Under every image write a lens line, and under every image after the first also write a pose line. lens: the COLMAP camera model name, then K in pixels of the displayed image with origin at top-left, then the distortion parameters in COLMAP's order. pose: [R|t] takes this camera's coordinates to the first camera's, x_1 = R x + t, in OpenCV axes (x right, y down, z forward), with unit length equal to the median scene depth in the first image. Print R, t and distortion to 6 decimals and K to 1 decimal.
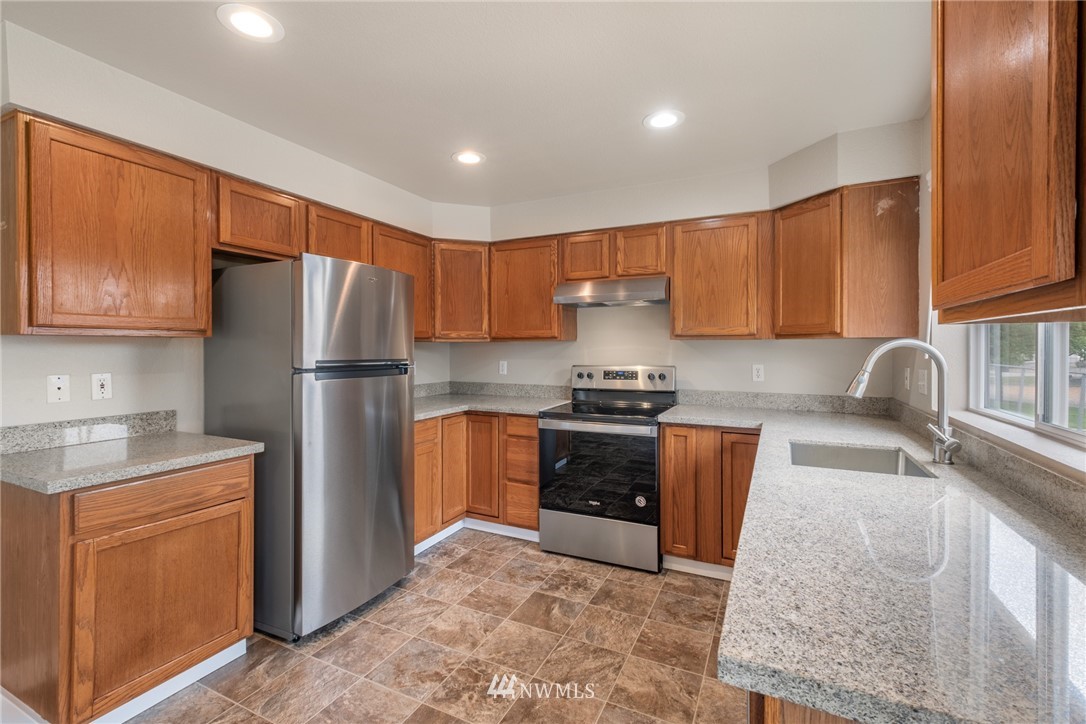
lens RADIAL K [[483.8, 0, 539.0], [0, 483.8, 354.9], [0, 0, 1]] dist [-0.000467, 0.000267]
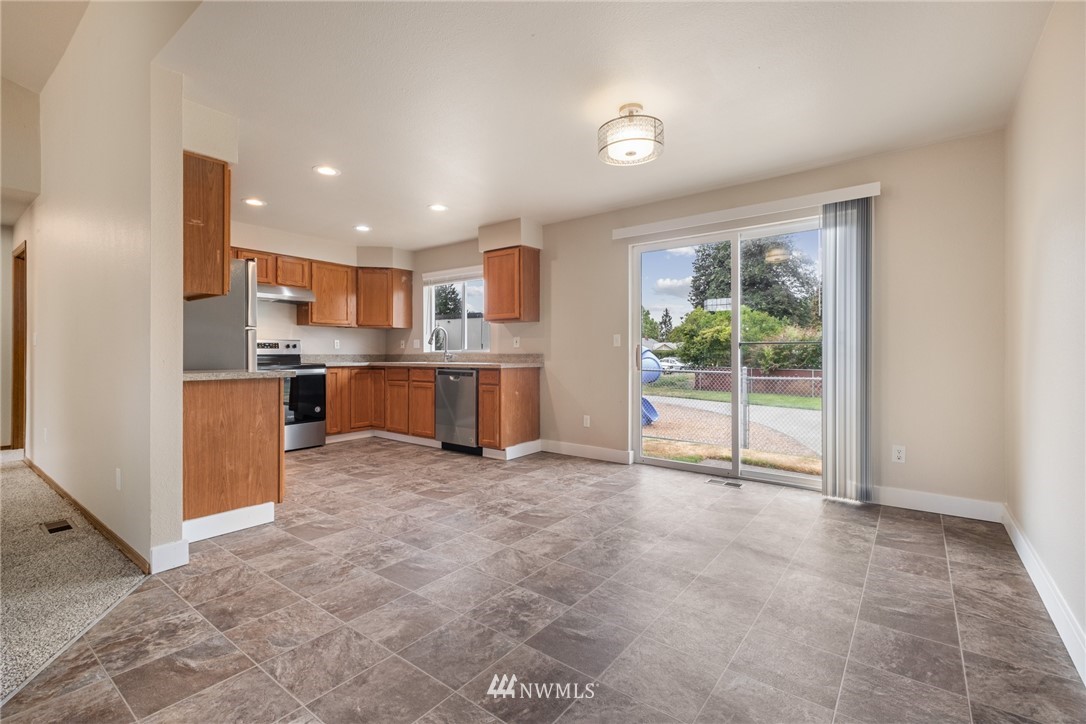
lens RADIAL K [[483.8, 0, 540.5], [0, 483.8, 359.4], [0, 0, 1]] dist [-0.000467, 0.000267]
pose [[0.191323, -0.006111, 0.981508, -1.524502], [0.015496, 0.999875, 0.003205, 0.121397], [-0.981405, 0.014596, 0.191393, -0.216540]]
